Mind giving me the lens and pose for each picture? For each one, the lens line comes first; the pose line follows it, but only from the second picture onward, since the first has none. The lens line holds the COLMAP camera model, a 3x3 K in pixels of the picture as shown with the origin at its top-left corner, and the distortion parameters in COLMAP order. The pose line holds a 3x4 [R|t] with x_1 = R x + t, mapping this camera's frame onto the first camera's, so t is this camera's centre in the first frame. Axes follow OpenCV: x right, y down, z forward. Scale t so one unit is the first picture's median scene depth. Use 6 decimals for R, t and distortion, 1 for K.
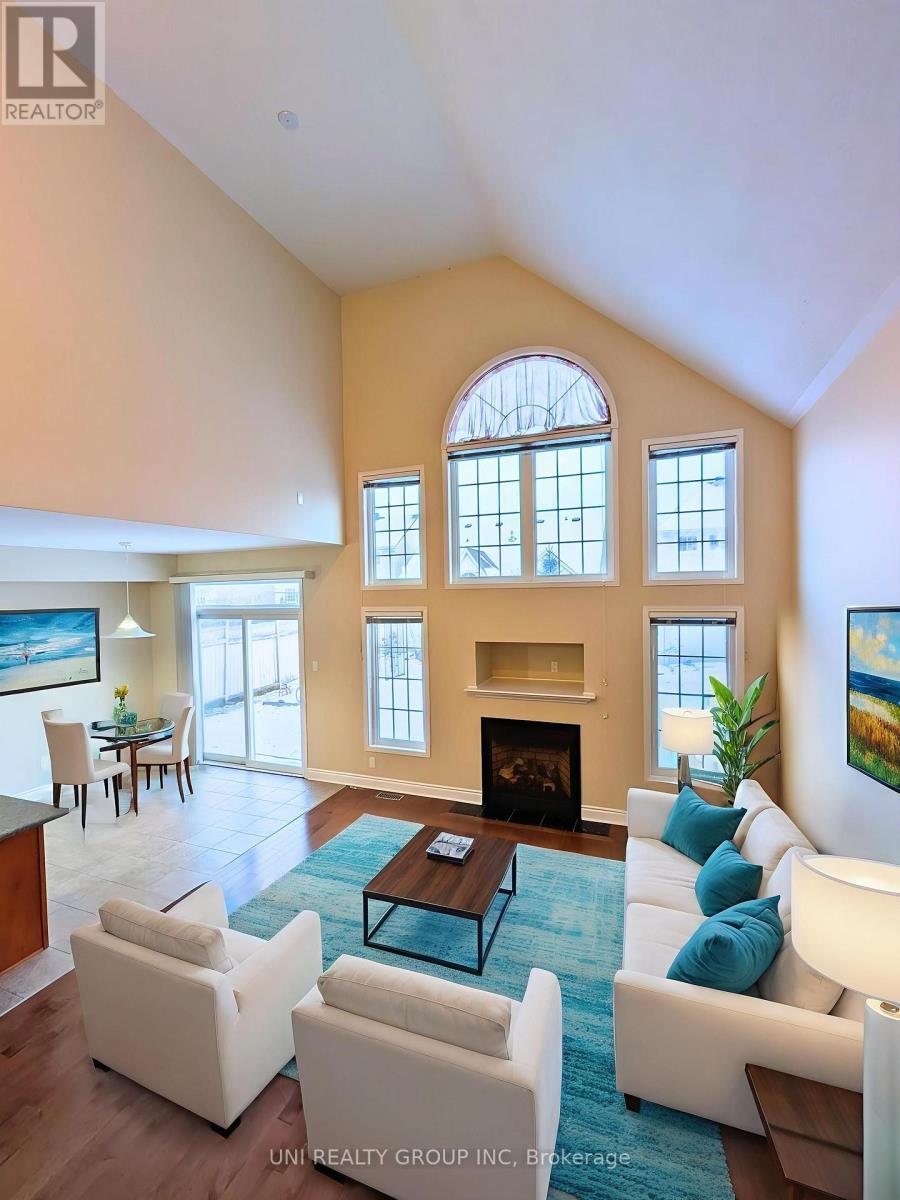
lens RADIAL K [[537.2, 0, 429.9], [0, 537.2, 600.3], [0, 0, 1]] dist [-0.001413, 0.000025]
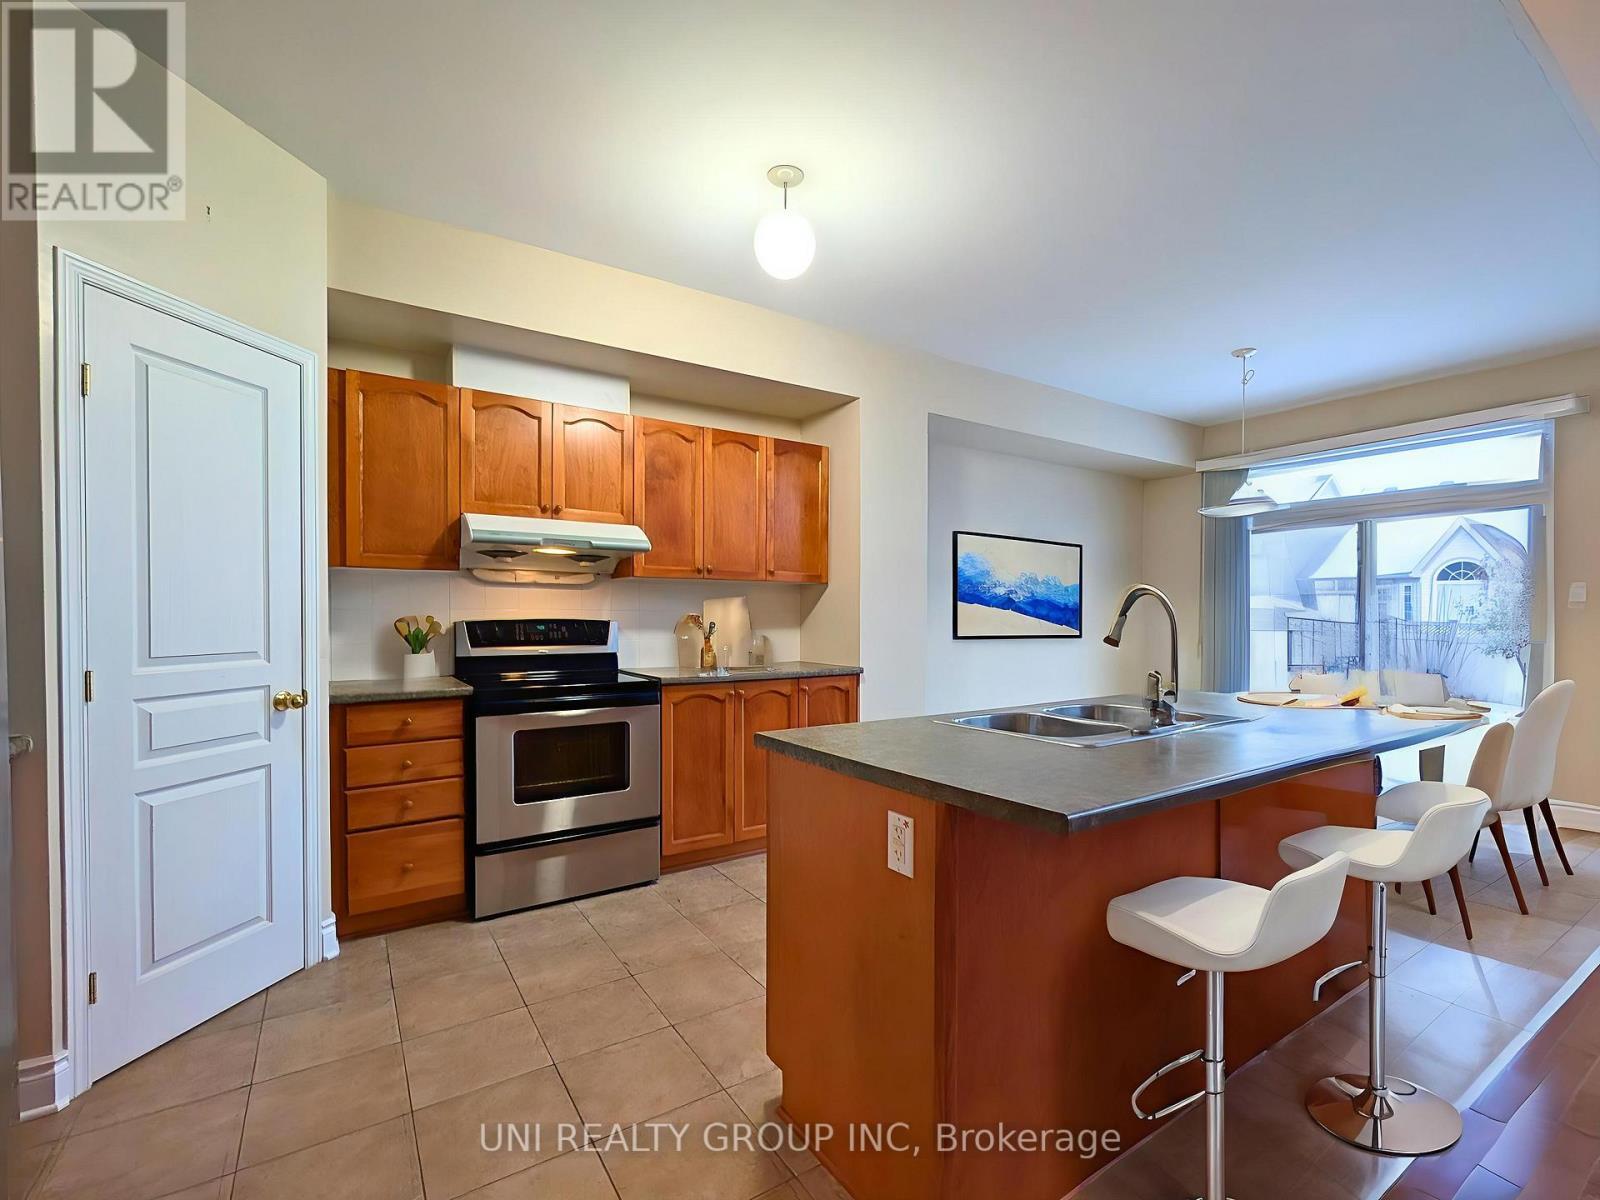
lens RADIAL K [[716.3, 0, 801.1], [0, 716.3, 623.2], [0, 0, 1]] dist [-0.001413, 0.000025]
pose [[0.828329, 0.032165, -0.559319, -0.491400], [-0.036601, 0.999325, 0.003264, 0.198581], [0.559046, 0.017768, 0.828946, 0.071230]]
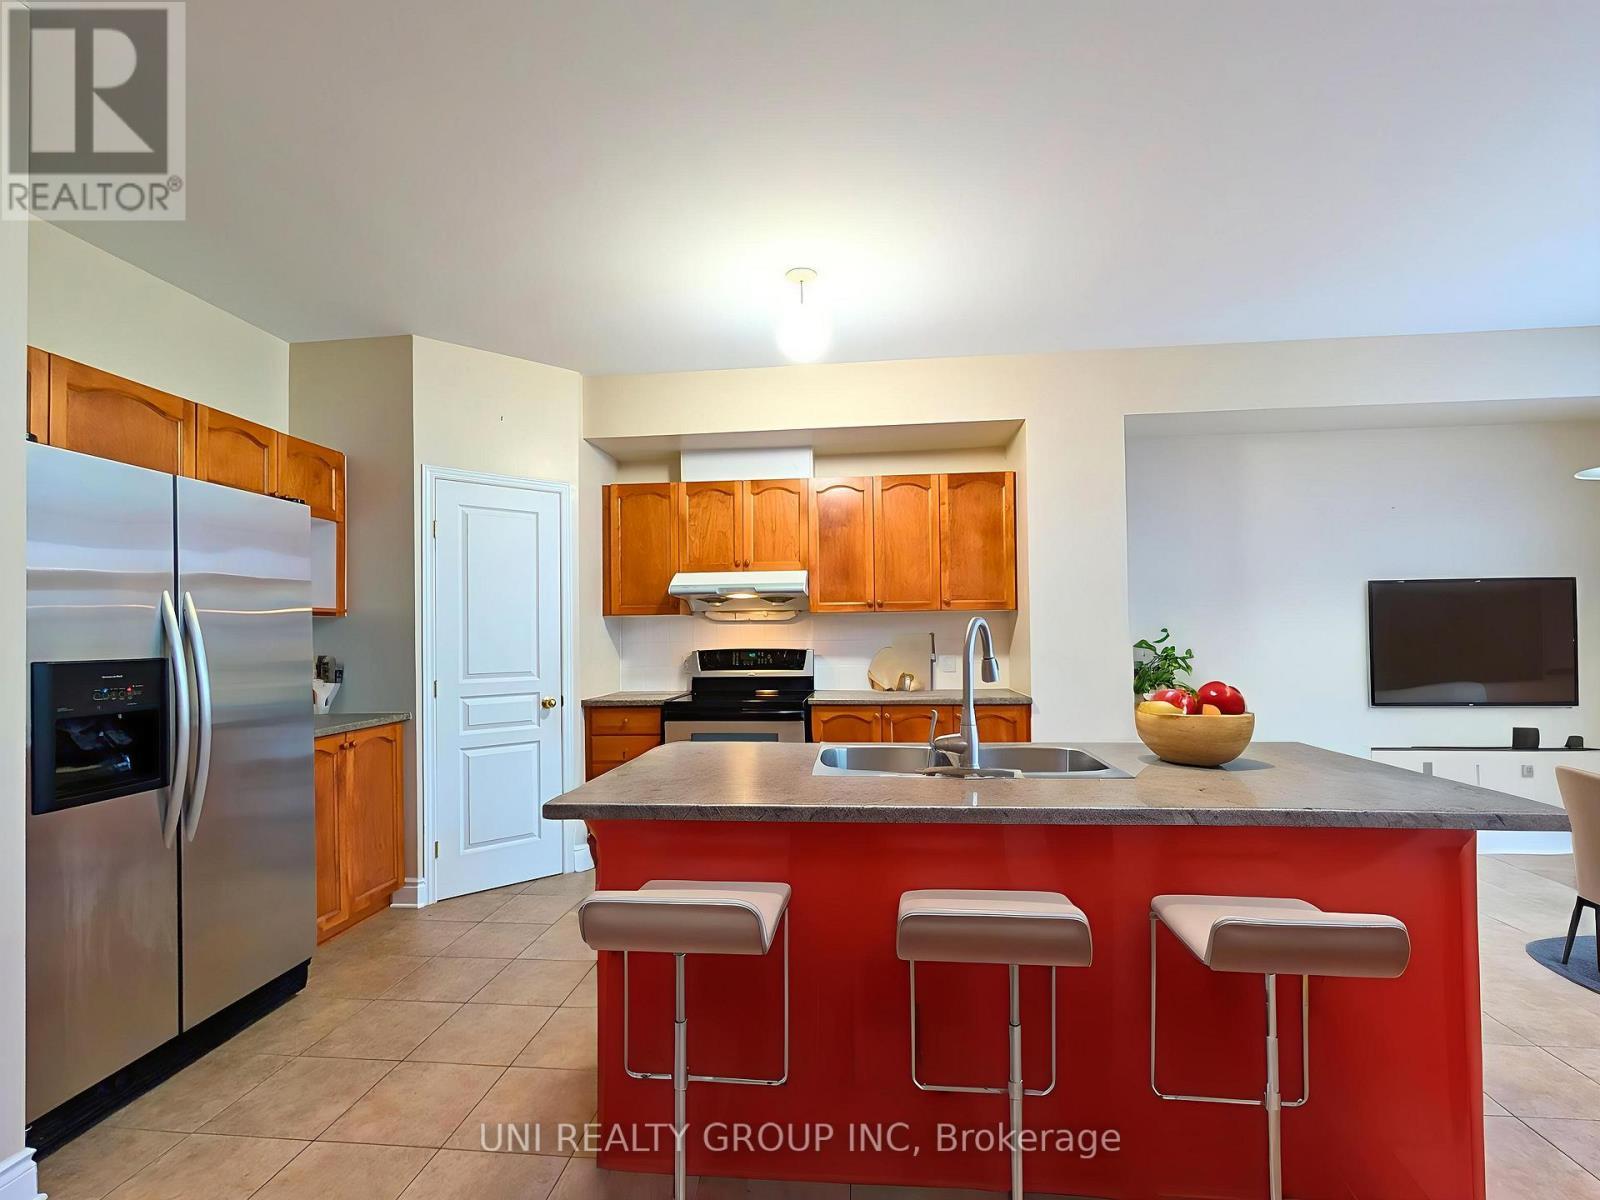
lens RADIAL K [[716.3, 0, 801.1], [0, 716.3, 623.2], [0, 0, 1]] dist [-0.001413, 0.000025]
pose [[0.289883, 0.000895, -0.957062, -0.252073], [-0.020178, 0.999783, -0.005176, 0.179799], [0.956849, 0.020812, 0.289838, 0.285215]]
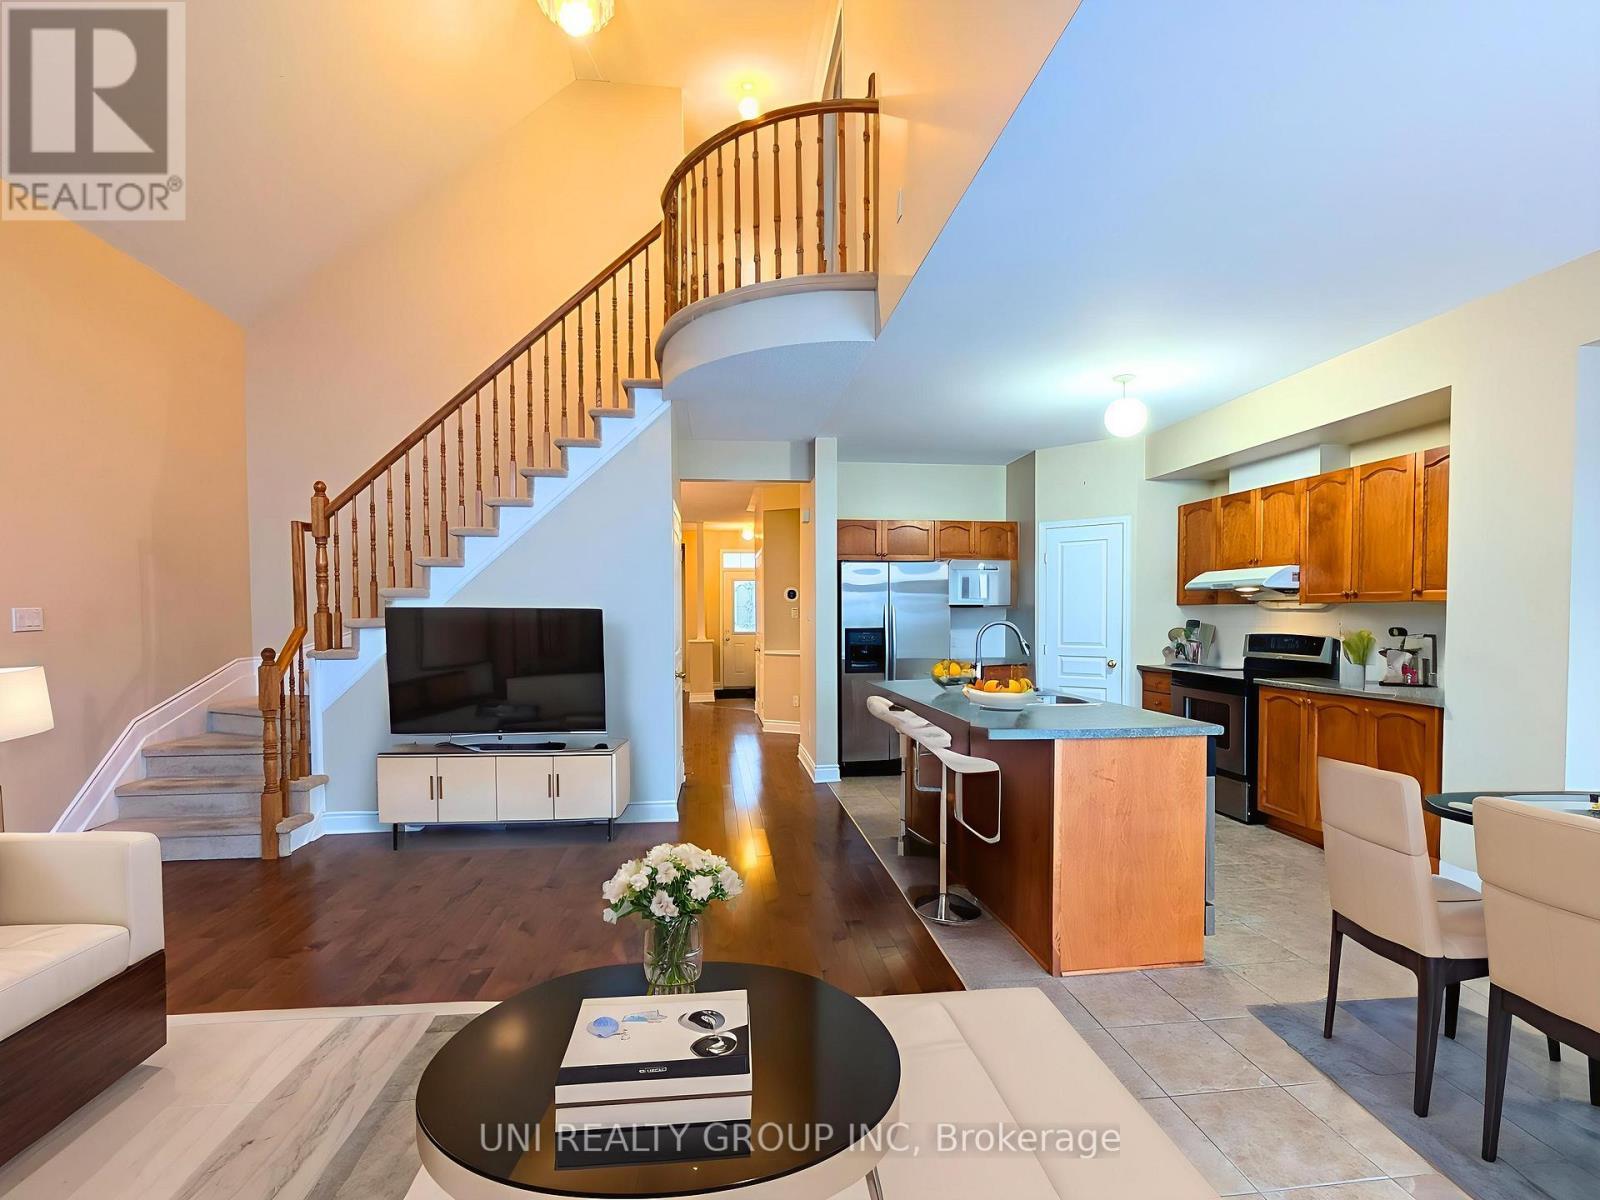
lens RADIAL K [[744.7, 0, 794.5], [0, 744.7, 633.1], [0, 0, 1]] dist [0.000092, -0.000018]
pose [[-0.869049, 0.037603, -0.493294, -0.046685], [0.008485, 0.998093, 0.061136, 0.141977], [0.494652, 0.048944, -0.867712, 0.965716]]
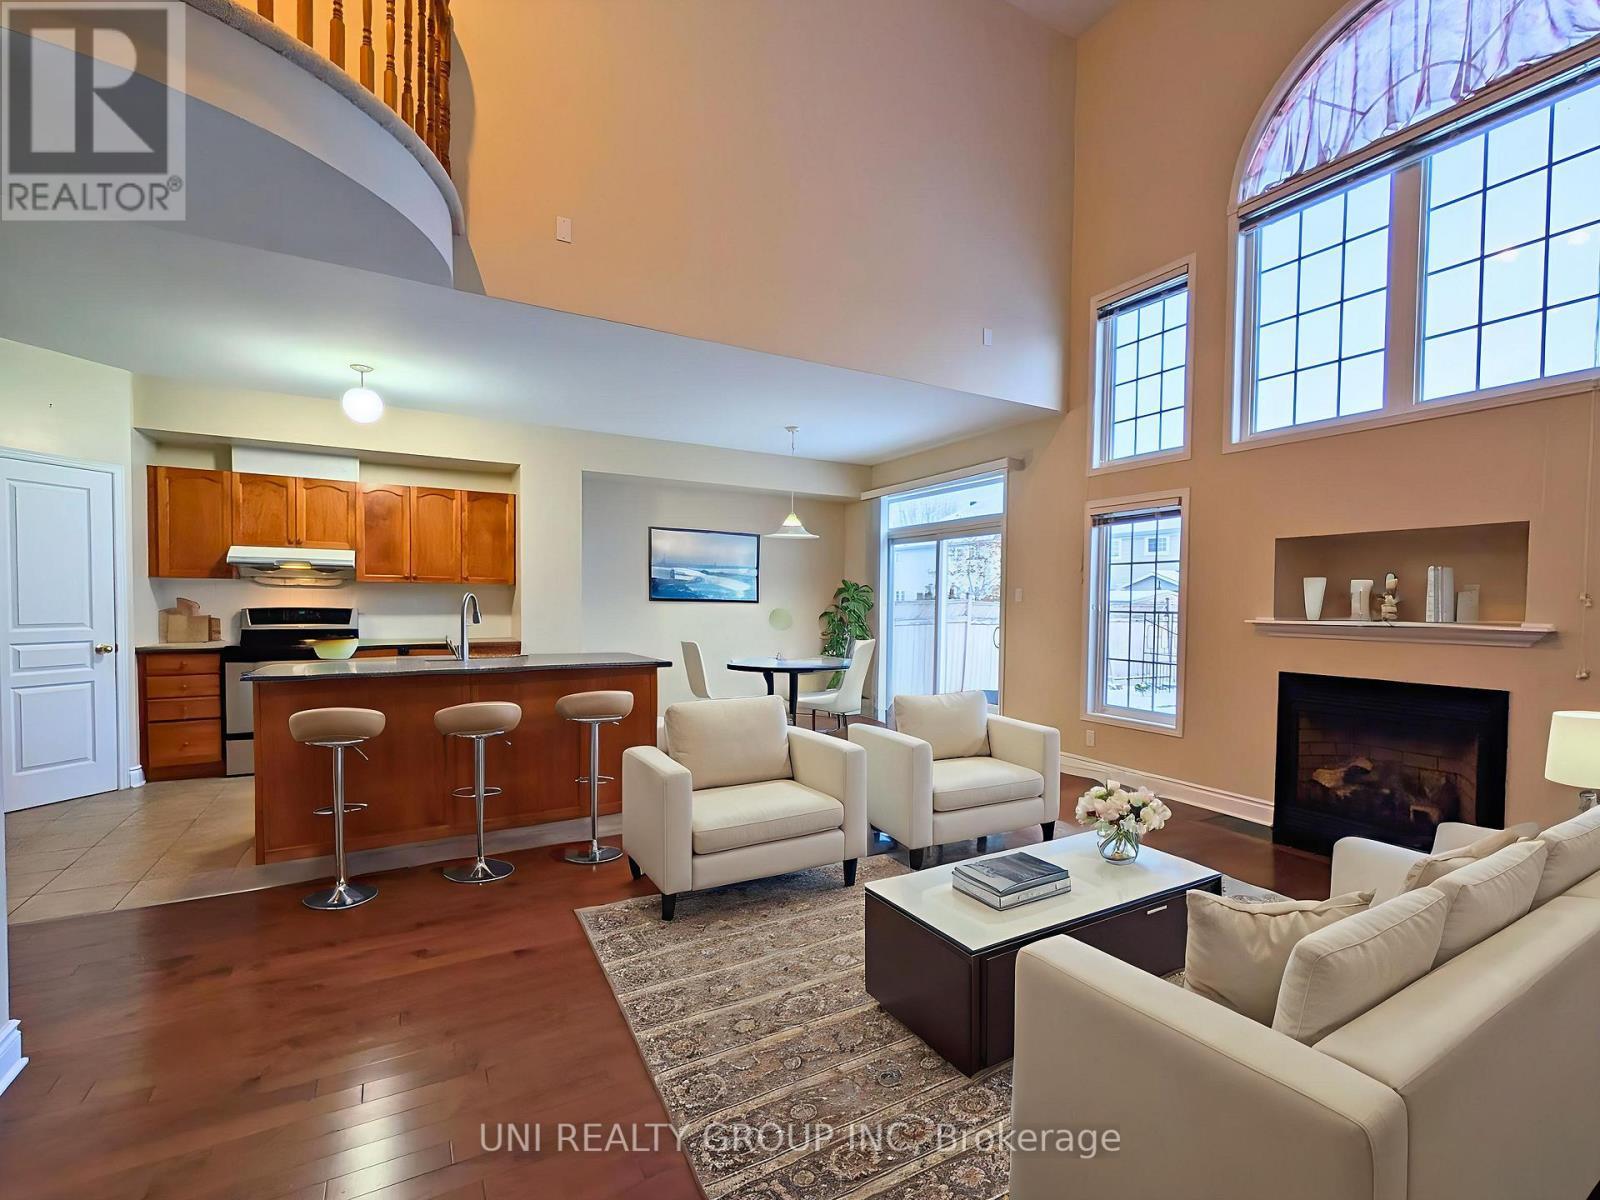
lens RADIAL K [[716.3, 0, 801.1], [0, 716.3, 623.2], [0, 0, 1]] dist [-0.001413, 0.000025]
pose [[0.787539, 0.048196, -0.614378, 0.159235], [-0.044915, 0.998775, 0.020777, 0.174214], [0.614626, 0.011232, 0.788739, 0.097642]]
